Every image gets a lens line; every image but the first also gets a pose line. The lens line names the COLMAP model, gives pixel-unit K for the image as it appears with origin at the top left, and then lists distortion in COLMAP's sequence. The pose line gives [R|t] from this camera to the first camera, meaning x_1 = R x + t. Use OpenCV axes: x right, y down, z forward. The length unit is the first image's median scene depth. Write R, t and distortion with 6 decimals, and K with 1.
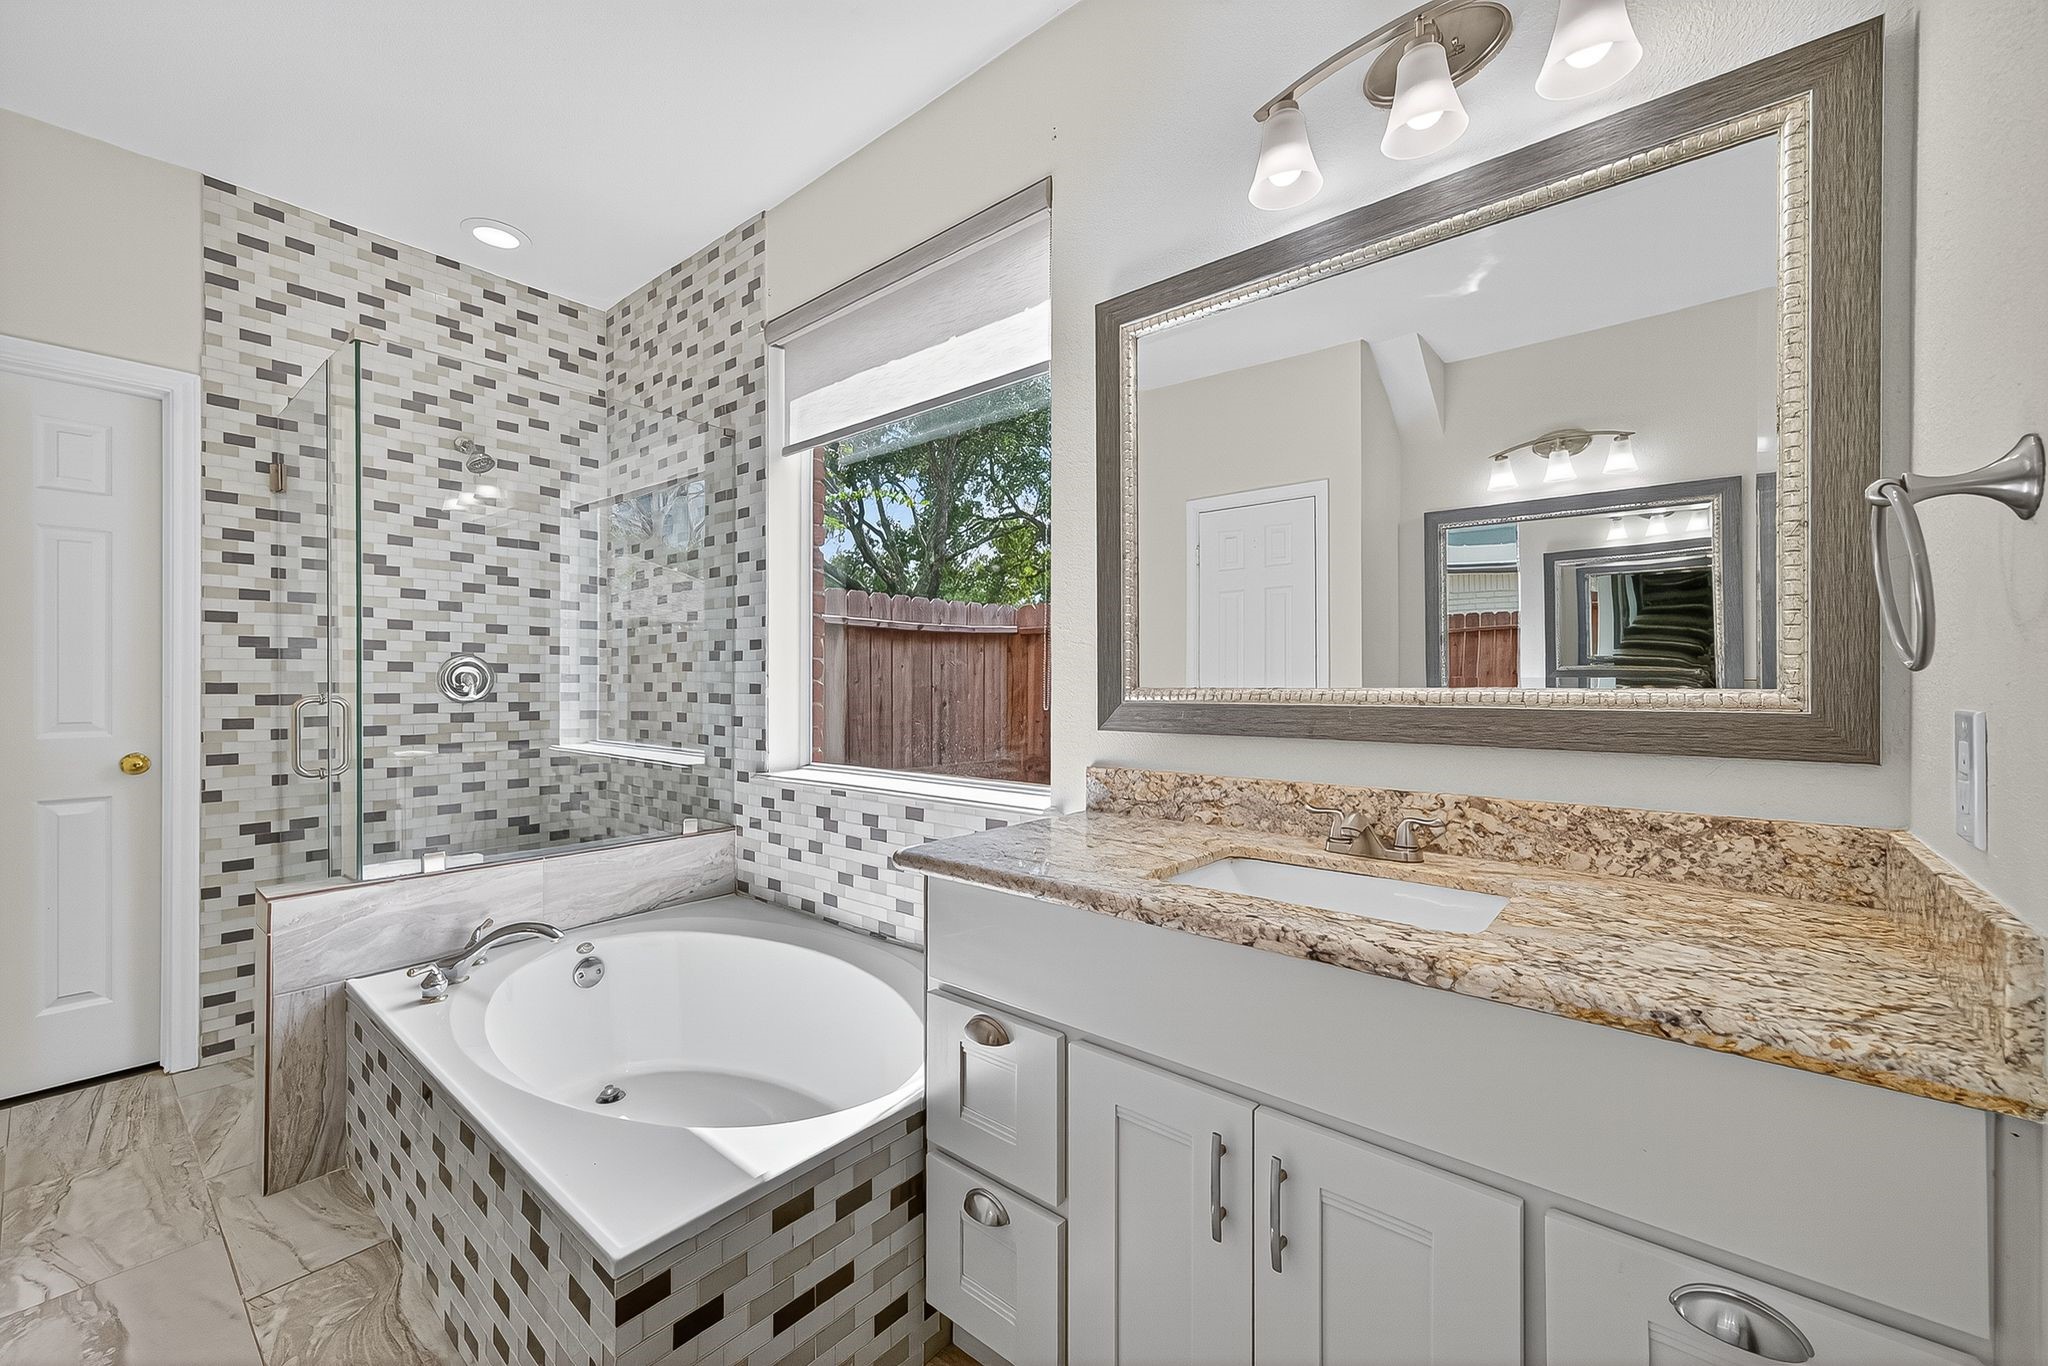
lens RADIAL K [[822.0, 0, 1025.2], [0, 822.0, 684.9], [0, 0, 1]] dist [0.013357, -0.003695]
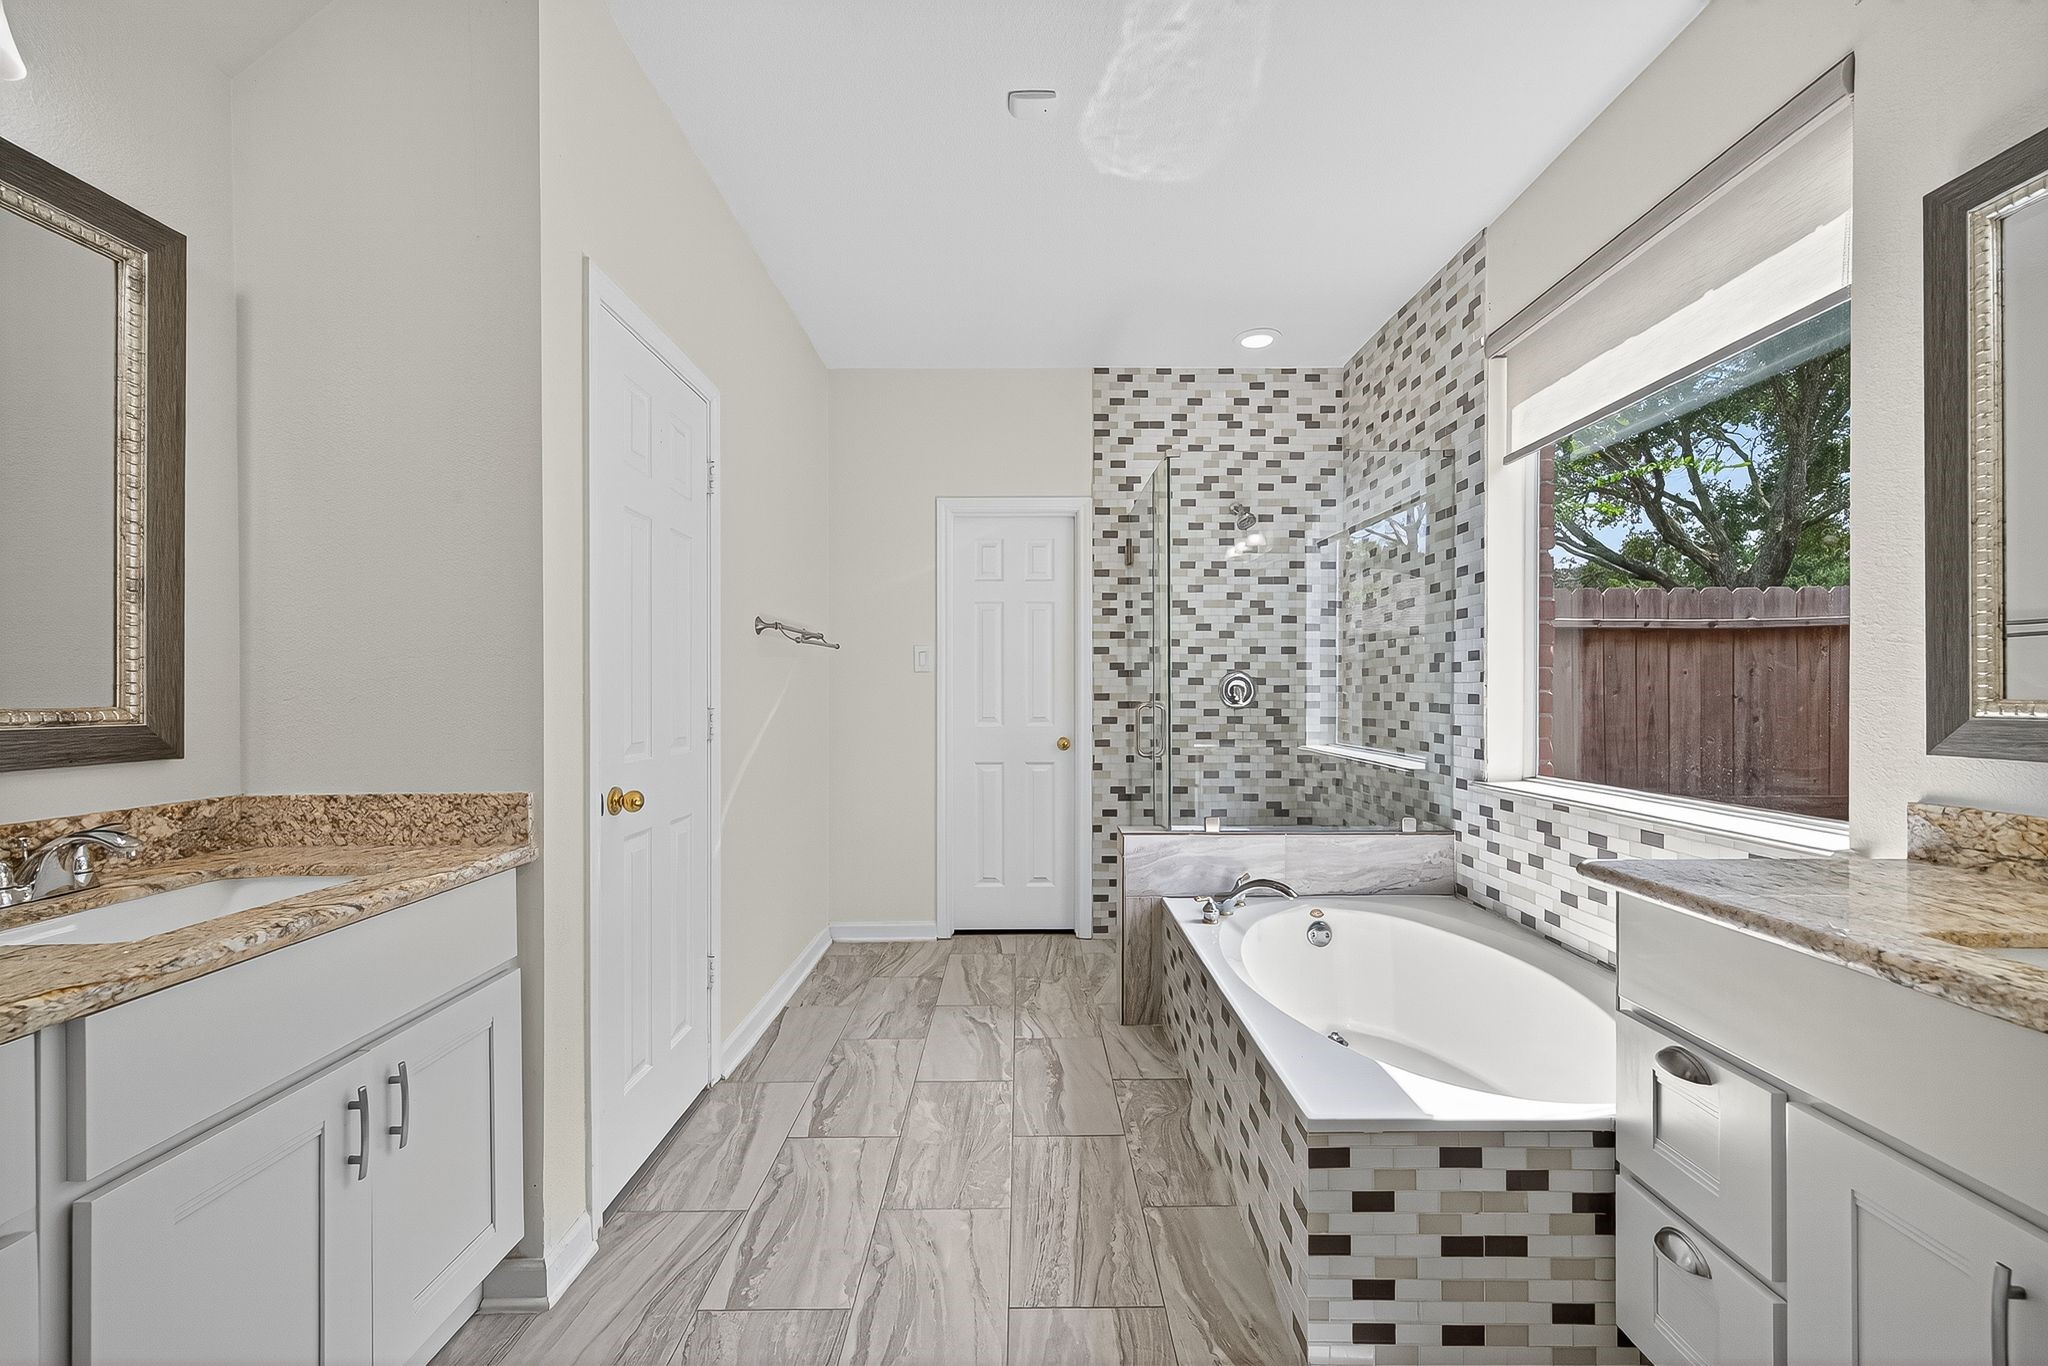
lens RADIAL K [[813.5, 0, 1018.2], [0, 813.5, 685.8], [0, 0, 1]] dist [0.002839, 0.000285]
pose [[0.641798, -0.007963, -0.766832, 0.081442], [0.000015, 0.999946, -0.010371, -0.000786], [0.766873, 0.006645, 0.641764, -0.079986]]
